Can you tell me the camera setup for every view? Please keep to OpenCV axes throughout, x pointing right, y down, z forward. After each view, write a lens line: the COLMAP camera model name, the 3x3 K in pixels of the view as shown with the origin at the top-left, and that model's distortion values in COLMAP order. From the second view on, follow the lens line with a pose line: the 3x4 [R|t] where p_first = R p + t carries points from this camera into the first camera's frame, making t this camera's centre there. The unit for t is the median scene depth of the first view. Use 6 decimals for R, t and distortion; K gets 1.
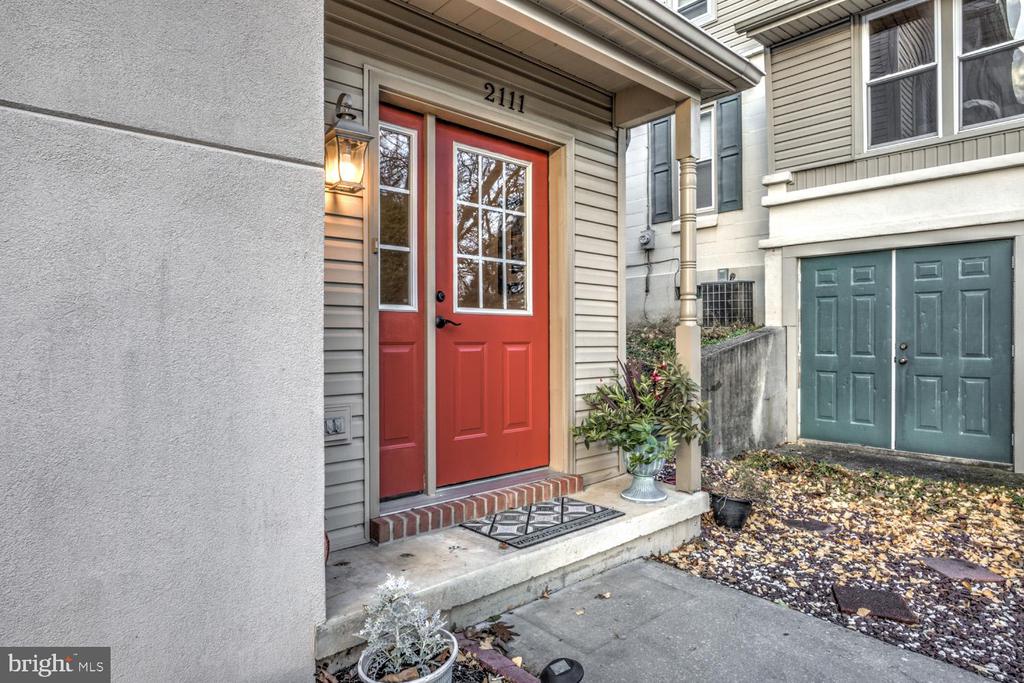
lens RADIAL K [[599.6, 0, 512.0], [0, 599.6, 341.5], [0, 0, 1]] dist [-0.005140, 0.000073]
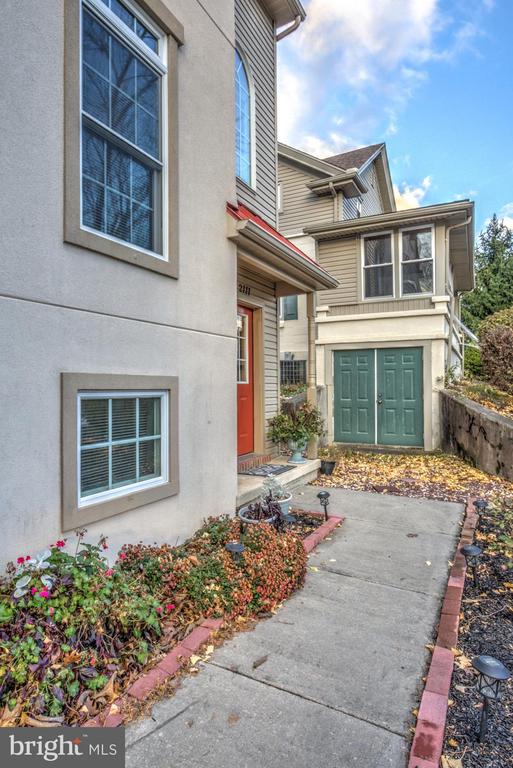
lens RADIAL K [[440.6, 0, 256.5], [0, 440.6, 384.0], [0, 0, 1]] dist [0.001508, 0.000044]
pose [[0.940185, -0.001002, 0.340662, -0.287403], [0.006489, 0.999867, -0.014968, -0.010522], [-0.340602, 0.016283, 0.940067, -0.315324]]
